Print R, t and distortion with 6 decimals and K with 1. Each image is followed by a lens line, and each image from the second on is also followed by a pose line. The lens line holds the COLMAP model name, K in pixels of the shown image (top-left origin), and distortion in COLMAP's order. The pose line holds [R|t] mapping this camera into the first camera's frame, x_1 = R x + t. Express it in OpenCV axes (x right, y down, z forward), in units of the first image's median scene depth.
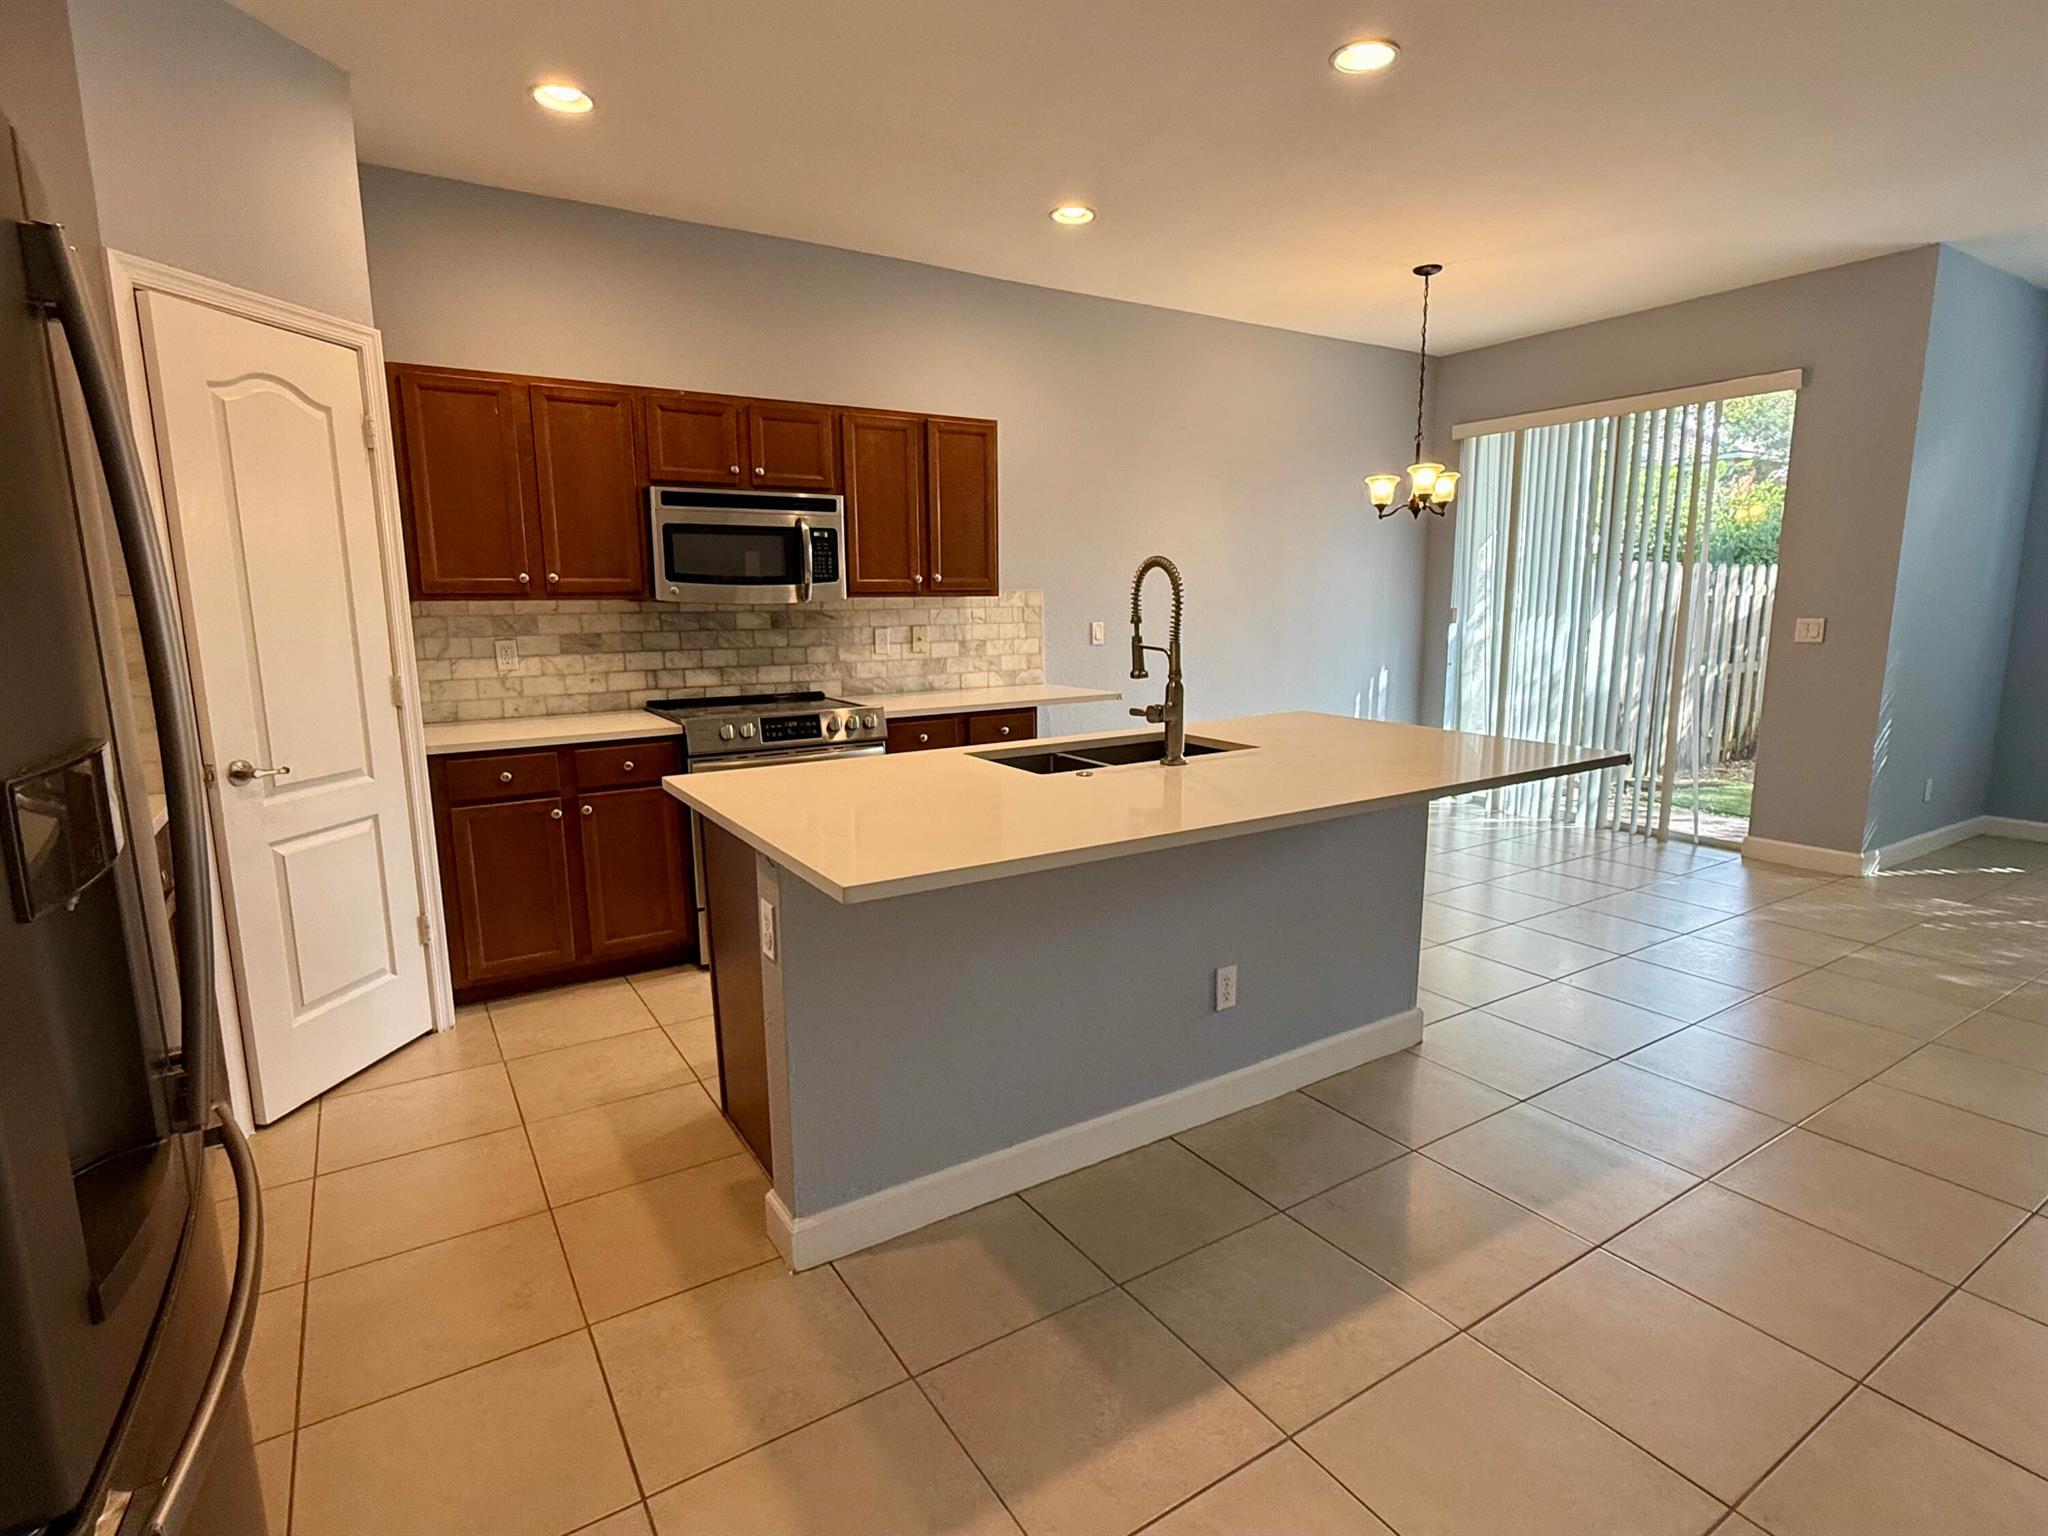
lens RADIAL K [[1035.0, 0, 1025.3], [0, 1035.0, 772.2], [0, 0, 1]] dist [0.000427, 0.000077]
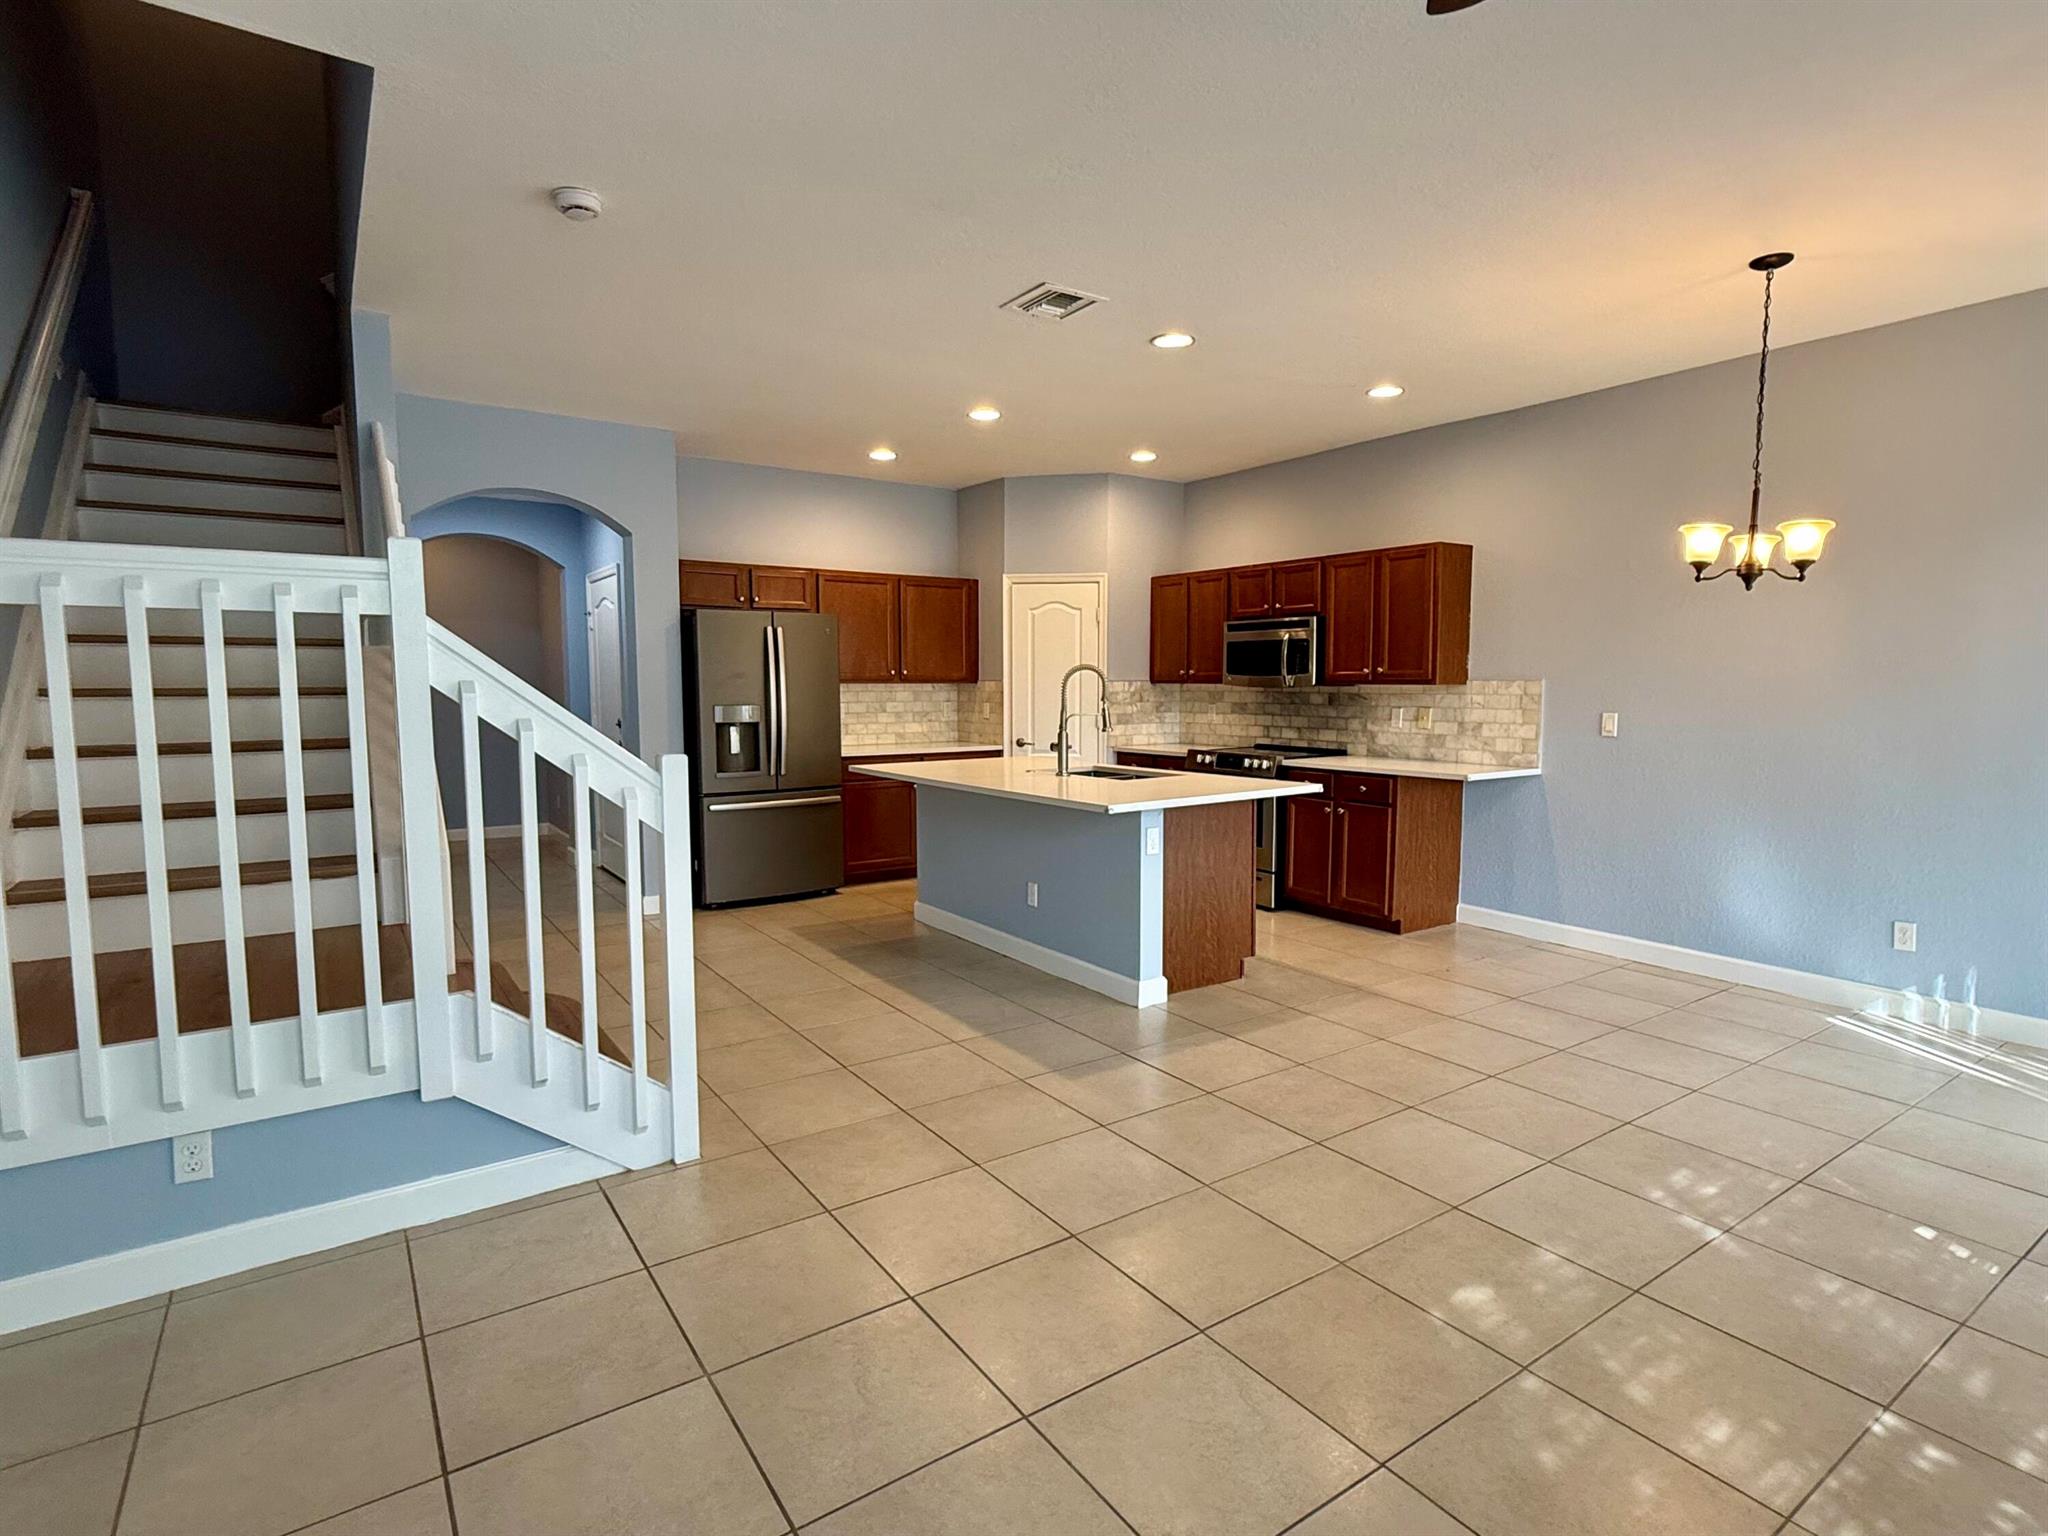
lens RADIAL K [[1033.6, 0, 1032.0], [0, 1033.6, 771.4], [0, 0, 1]] dist [0.000735, -0.000371]
pose [[0.033566, 0.095713, -0.994843, 1.233579], [-0.169517, 0.981526, 0.088713, -0.105511], [0.984956, 0.165665, 0.049171, 0.533487]]
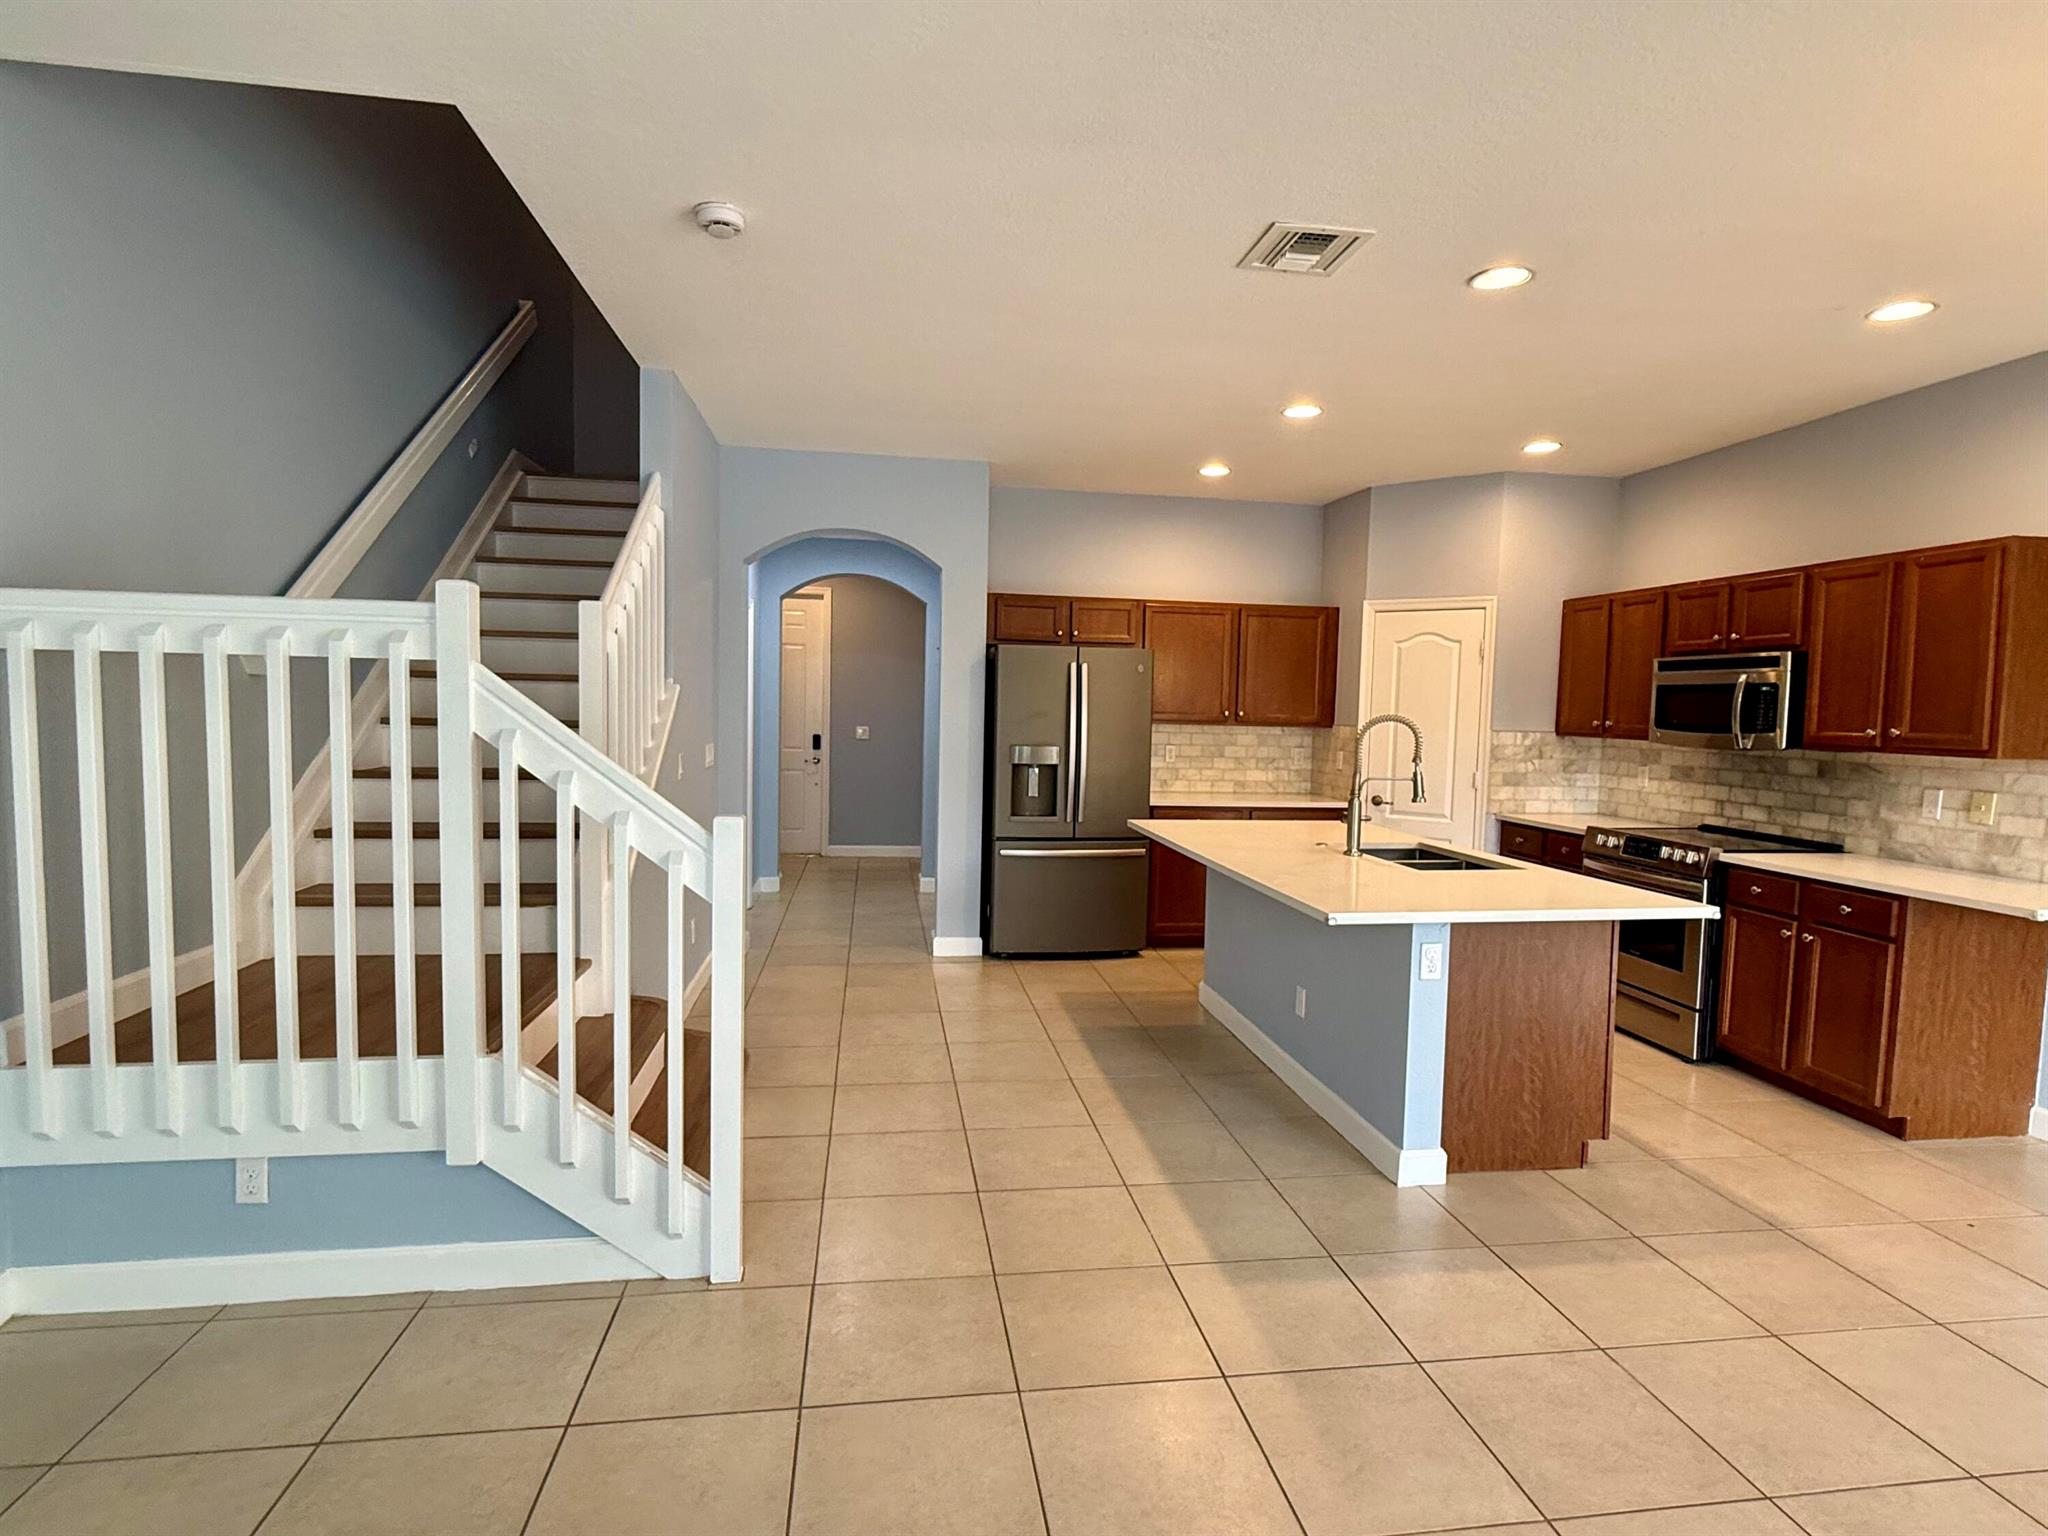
lens RADIAL K [[1035.0, 0, 1025.3], [0, 1035.0, 772.2], [0, 0, 1]] dist [0.000427, 0.000077]
pose [[-0.412246, 0.058492, -0.909193, 1.028406], [-0.174545, 0.974381, 0.141828, -0.153797], [0.894197, 0.217163, -0.391475, 0.706977]]
